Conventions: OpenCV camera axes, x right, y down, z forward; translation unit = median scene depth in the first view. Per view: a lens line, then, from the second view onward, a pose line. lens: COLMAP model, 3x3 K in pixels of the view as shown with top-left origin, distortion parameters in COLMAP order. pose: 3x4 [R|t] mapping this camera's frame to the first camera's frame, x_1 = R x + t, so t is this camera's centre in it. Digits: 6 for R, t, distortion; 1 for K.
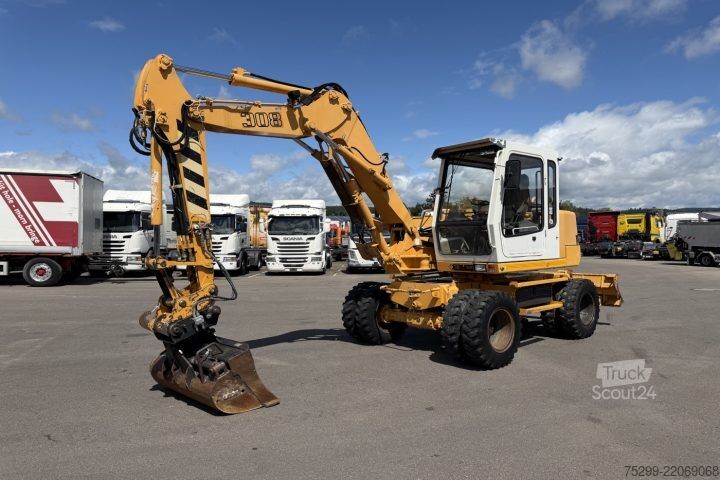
lens RADIAL K [[521.8, 0, 360.0], [0, 521.8, 240.0], [0, 0, 1]] dist [0.058301, -0.000267]
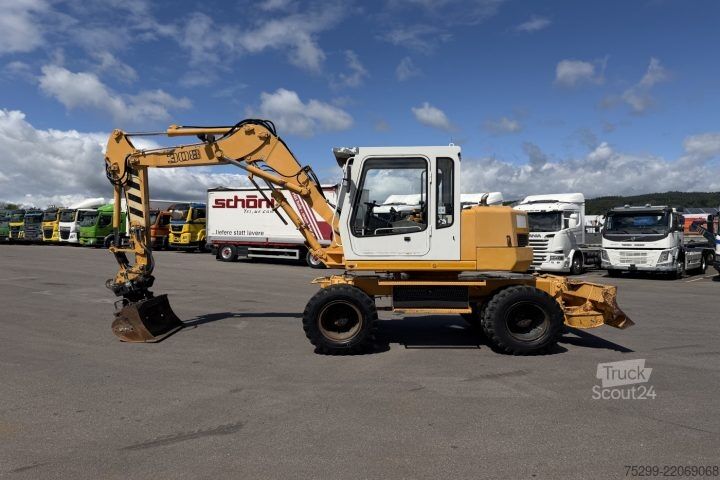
lens RADIAL K [[526.2, 0, 348.6], [0, 526.2, 238.5], [0, 0, 1]] dist [0.045561, -0.000417]
pose [[0.709365, 0.014200, -0.704699, 0.428418], [-0.009807, 0.999899, 0.010276, -0.005551], [0.704774, -0.000378, 0.709432, 0.092538]]
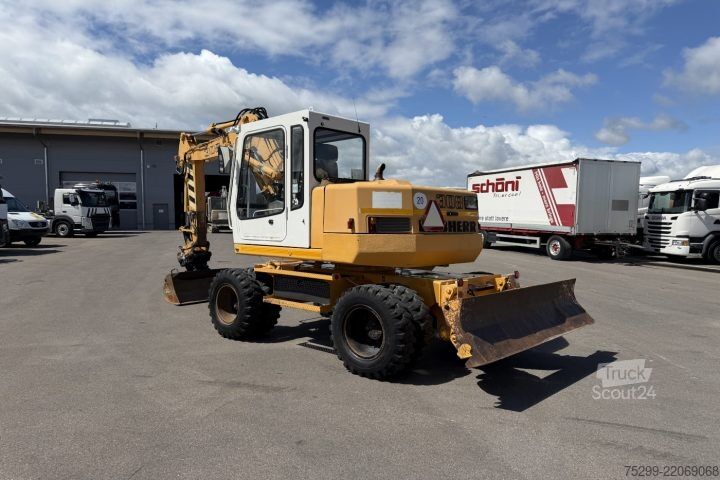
lens RADIAL K [[518.1, 0, 358.9], [0, 518.1, 279.7], [0, 0, 1]] dist [0.056883, -0.052729]
pose [[0.066801, 0.121716, -0.990314, 0.551056], [-0.010388, 0.992563, 0.121292, -0.006194], [0.997712, 0.002185, 0.067569, 0.486384]]
